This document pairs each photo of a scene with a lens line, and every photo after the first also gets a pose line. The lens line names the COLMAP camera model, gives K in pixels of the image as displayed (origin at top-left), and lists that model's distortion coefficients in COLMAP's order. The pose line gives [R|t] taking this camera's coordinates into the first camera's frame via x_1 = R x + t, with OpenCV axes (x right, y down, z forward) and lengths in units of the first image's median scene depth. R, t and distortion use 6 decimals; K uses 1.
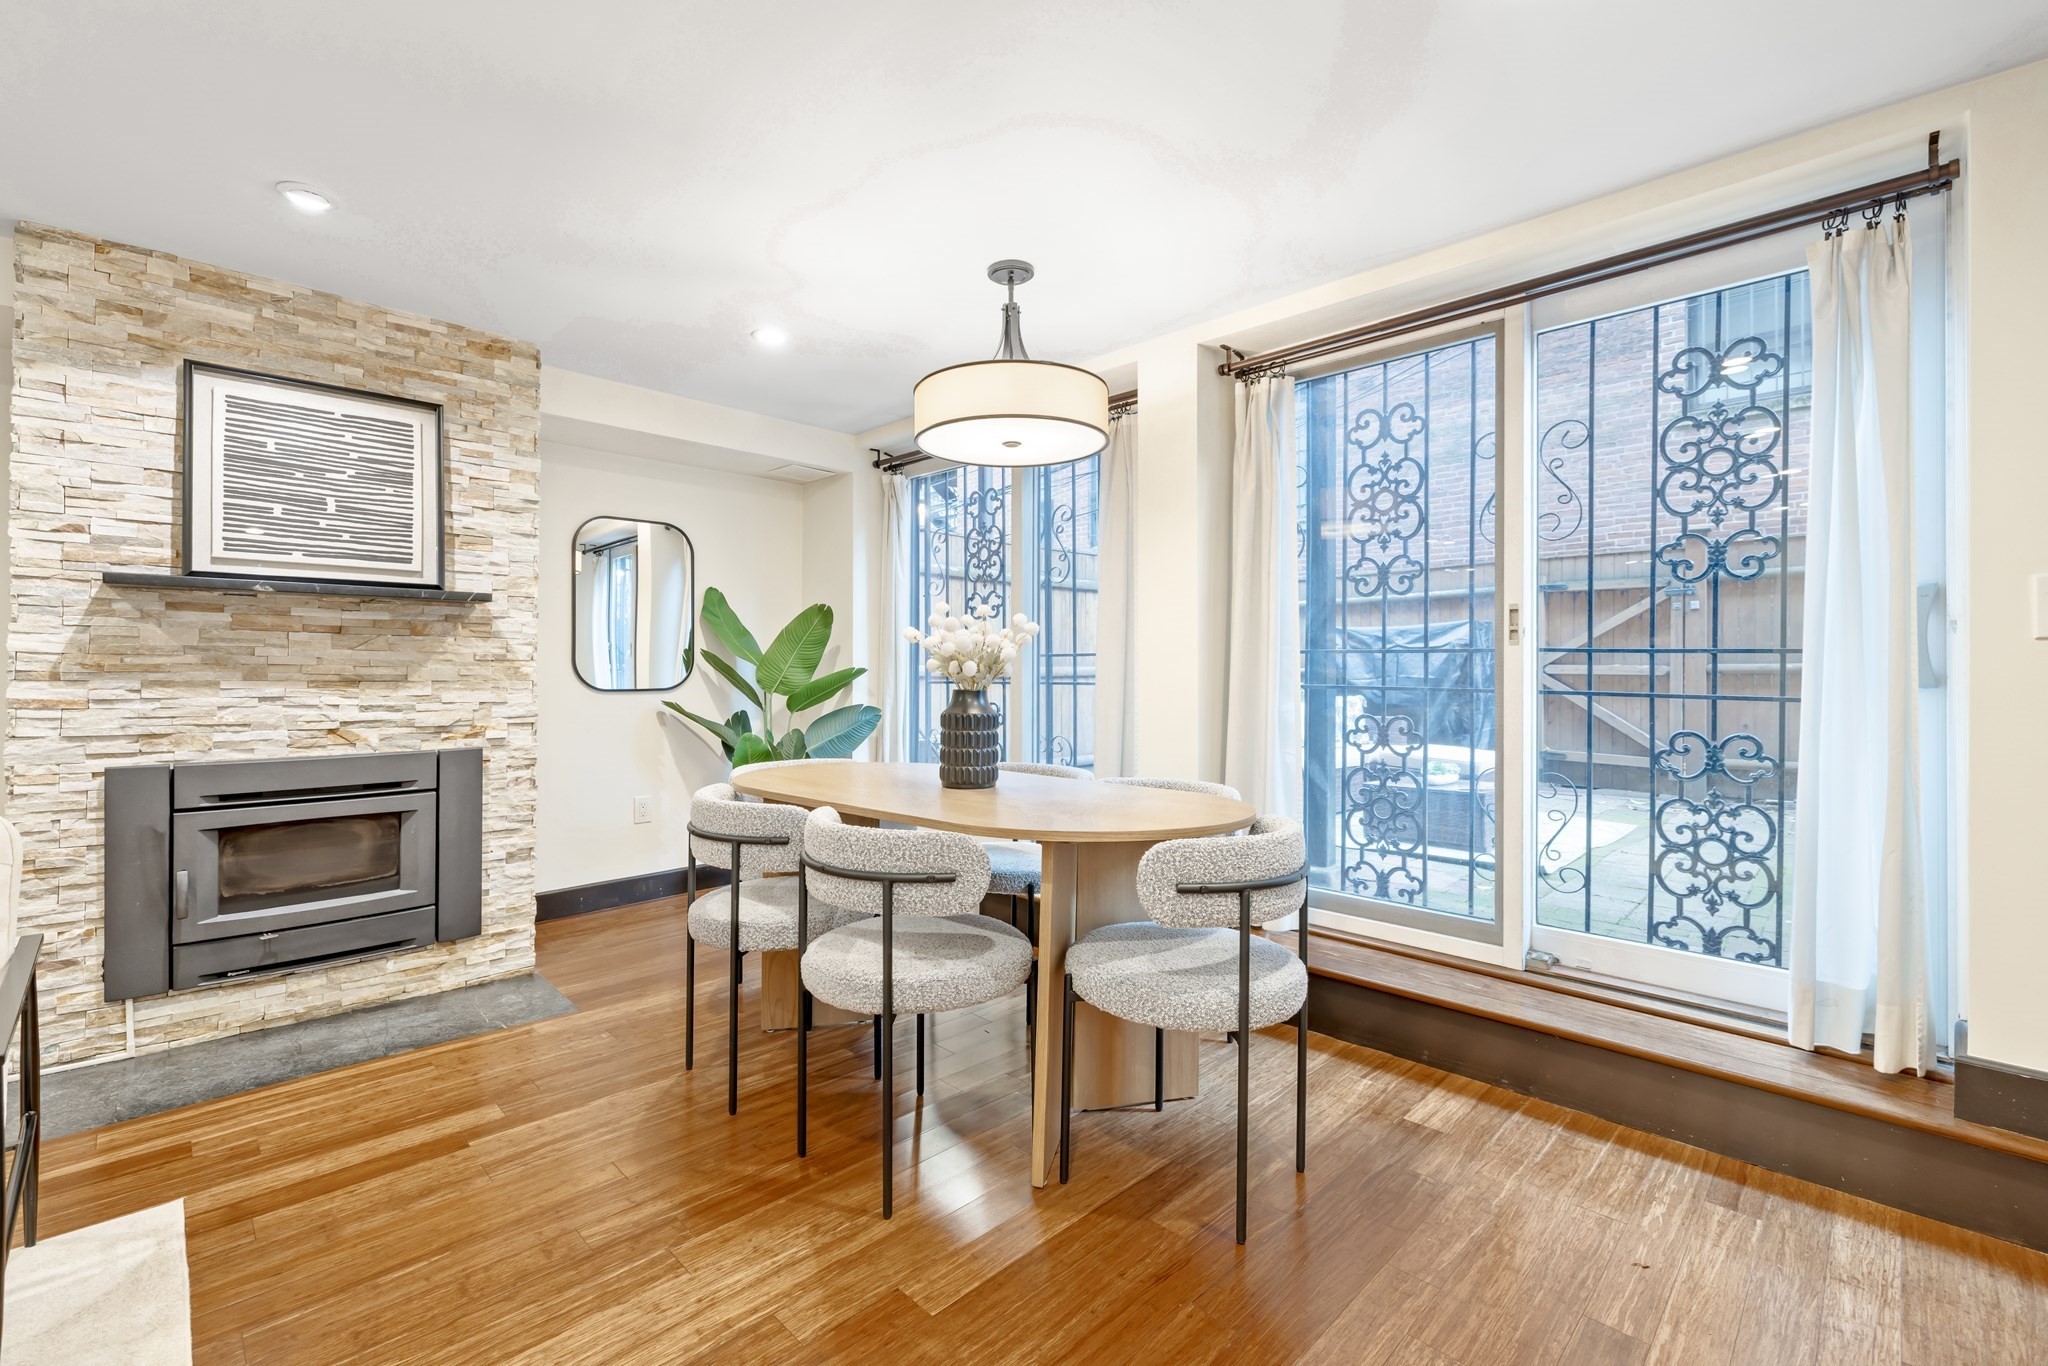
lens RADIAL K [[871.9, 0, 1017.3], [0, 871.9, 663.9], [0, 0, 1]] dist [-0.001654, -0.000192]
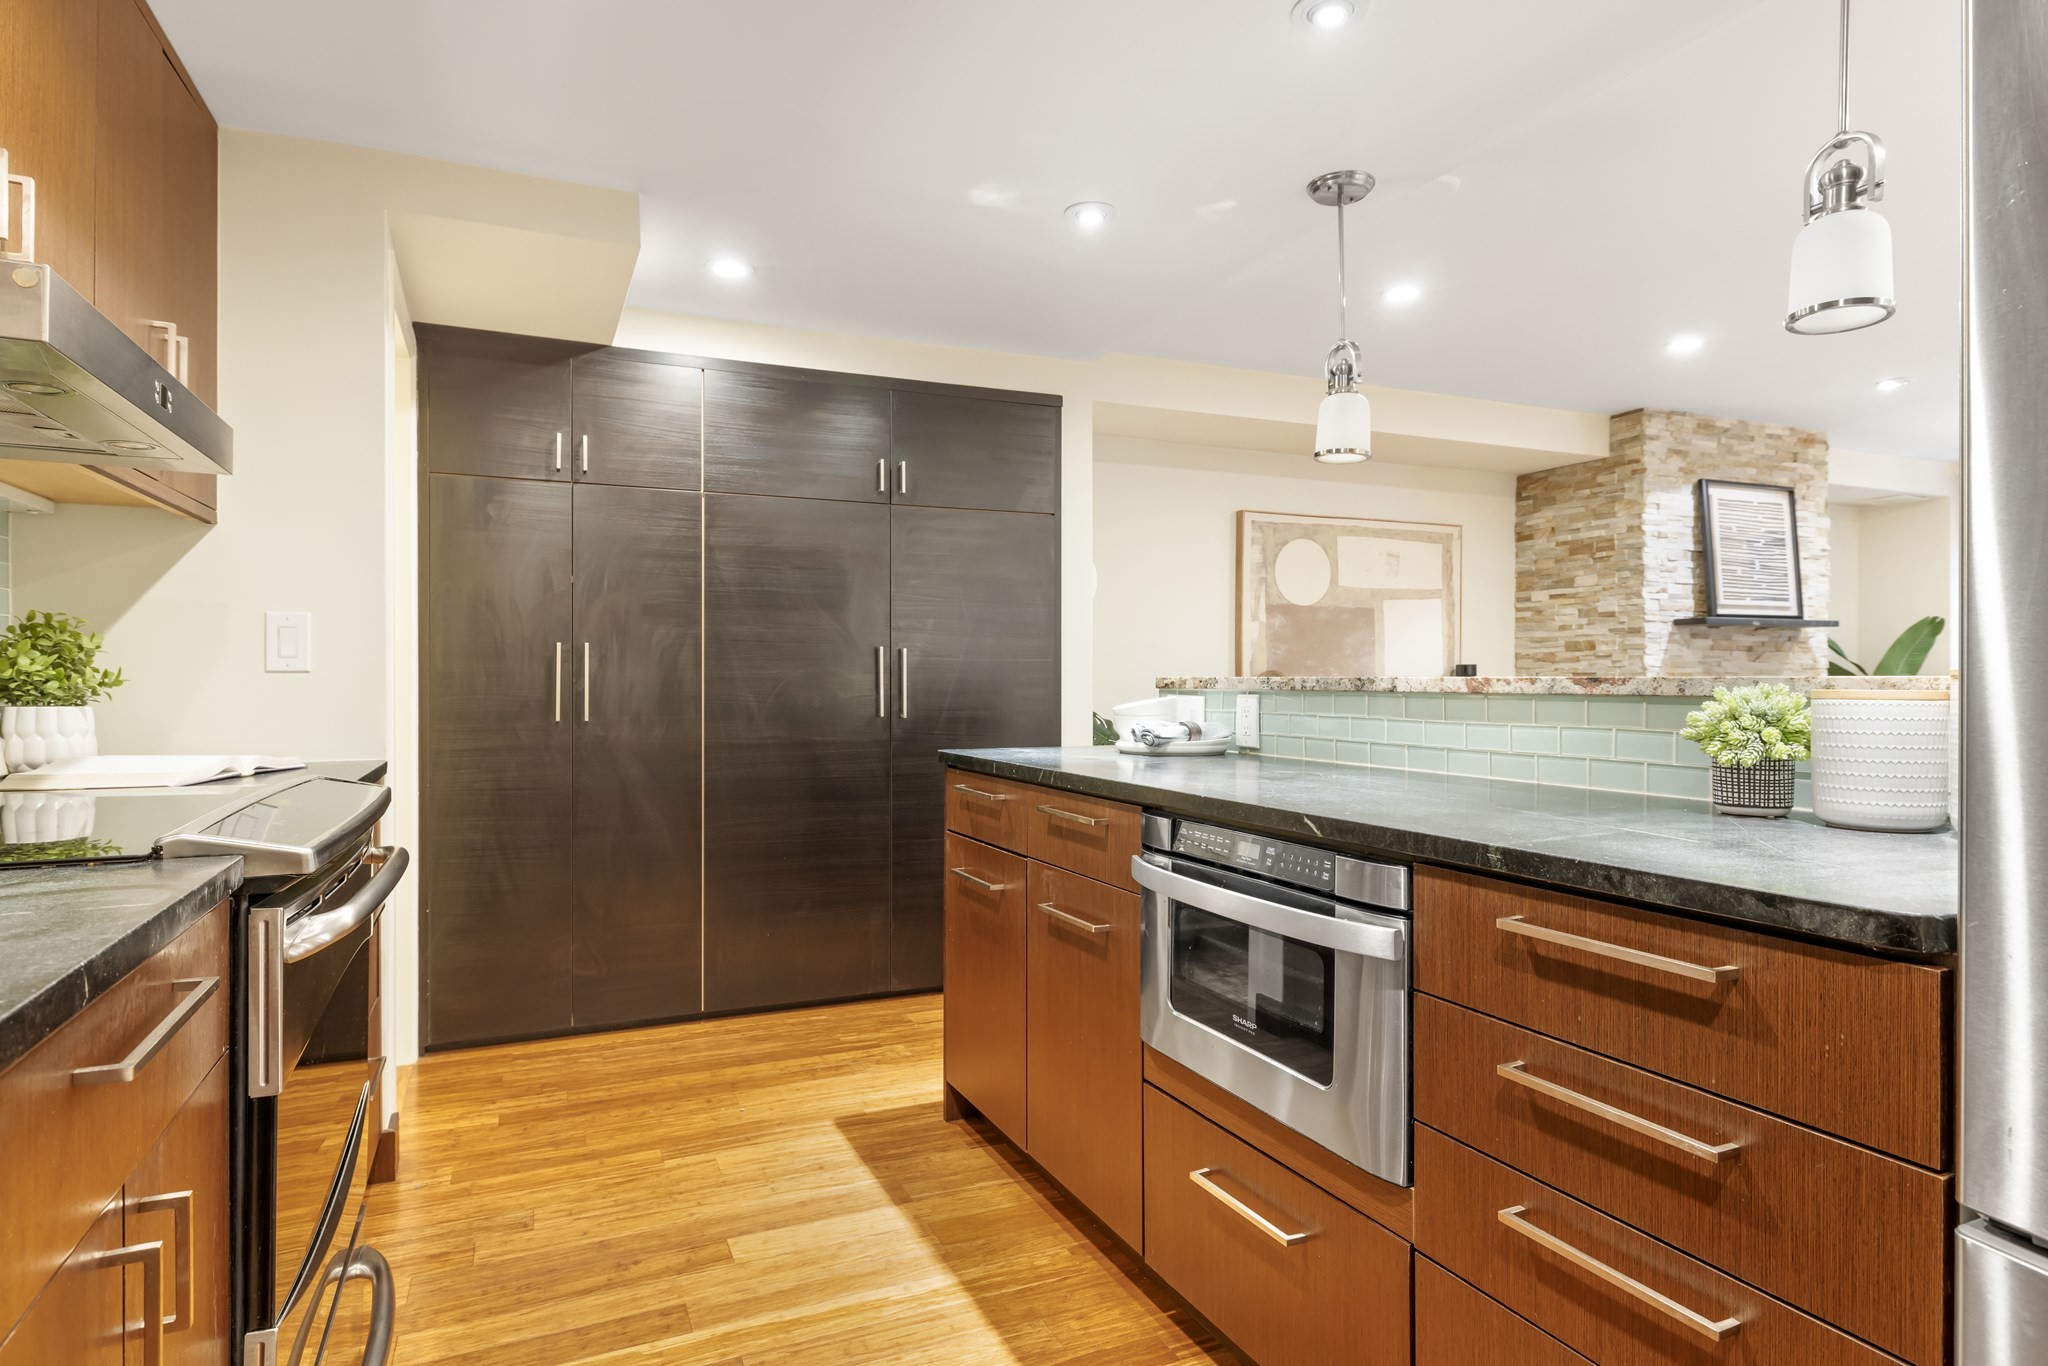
lens RADIAL K [[1130.5, 0, 1024.0], [0, 1130.5, 683.0], [0, 0, 1]] dist [0.000788, -0.000240]
pose [[0.934778, -0.006150, -0.355178, -1.109363], [0.009328, 0.999930, 0.007236, -0.006134], [0.355109, -0.010077, 0.934771, -1.084977]]
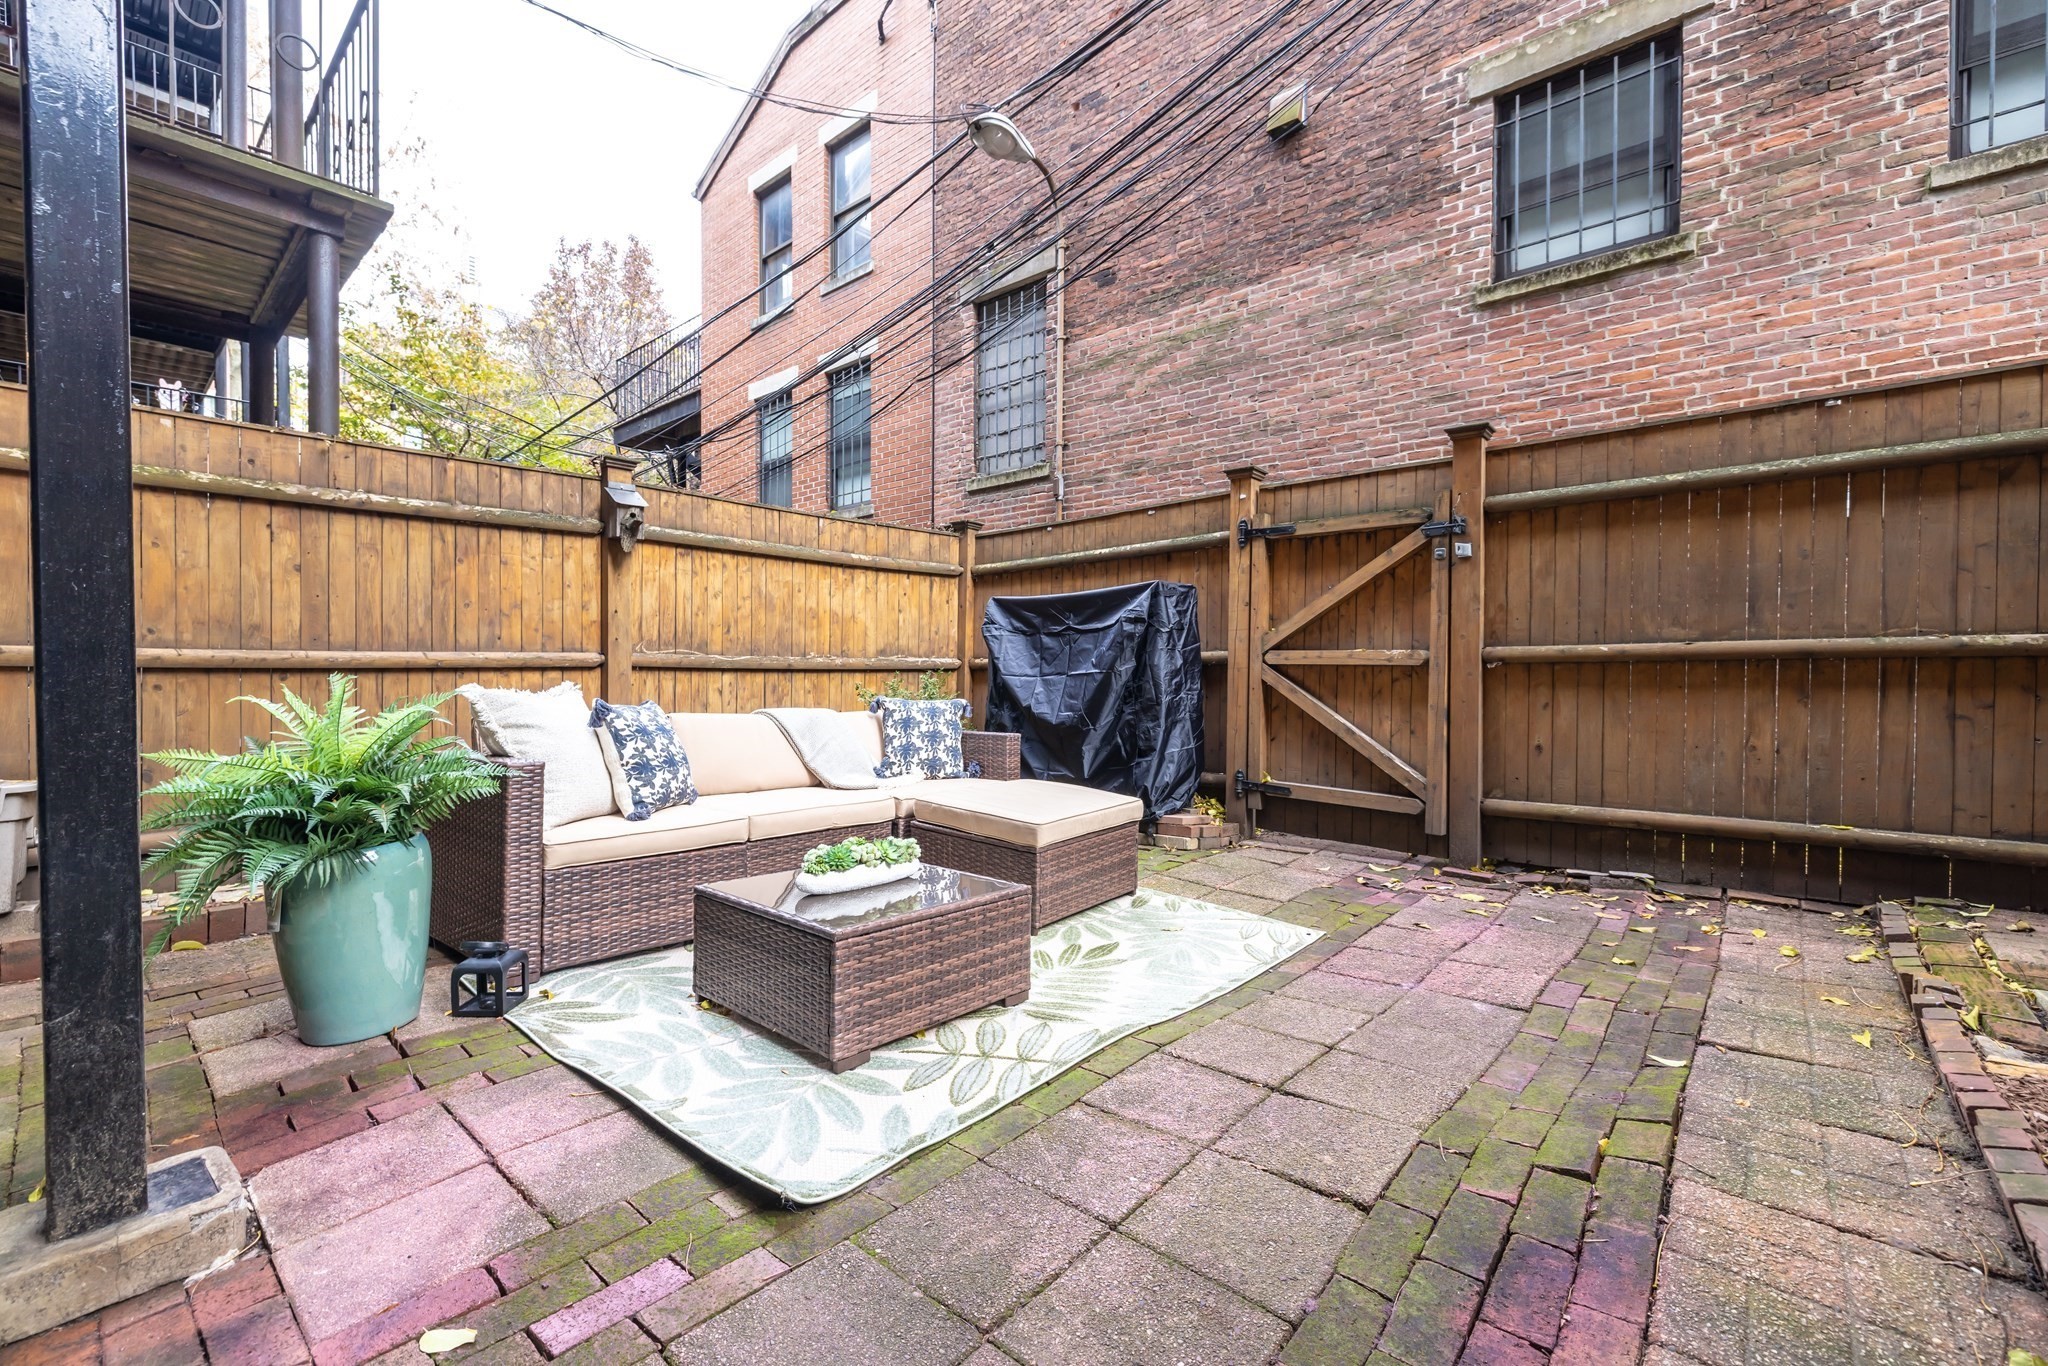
lens RADIAL K [[853.0, 0, 1024.0], [0, 853.0, 683.0], [0, 0, 1]] dist [0.001460, 0.000155]
pose [[0.997951, -0.005865, 0.063712, 0.519463], [0.004468, 0.999747, 0.022044, 0.013638], [-0.063825, -0.021715, 0.997725, 0.506186]]
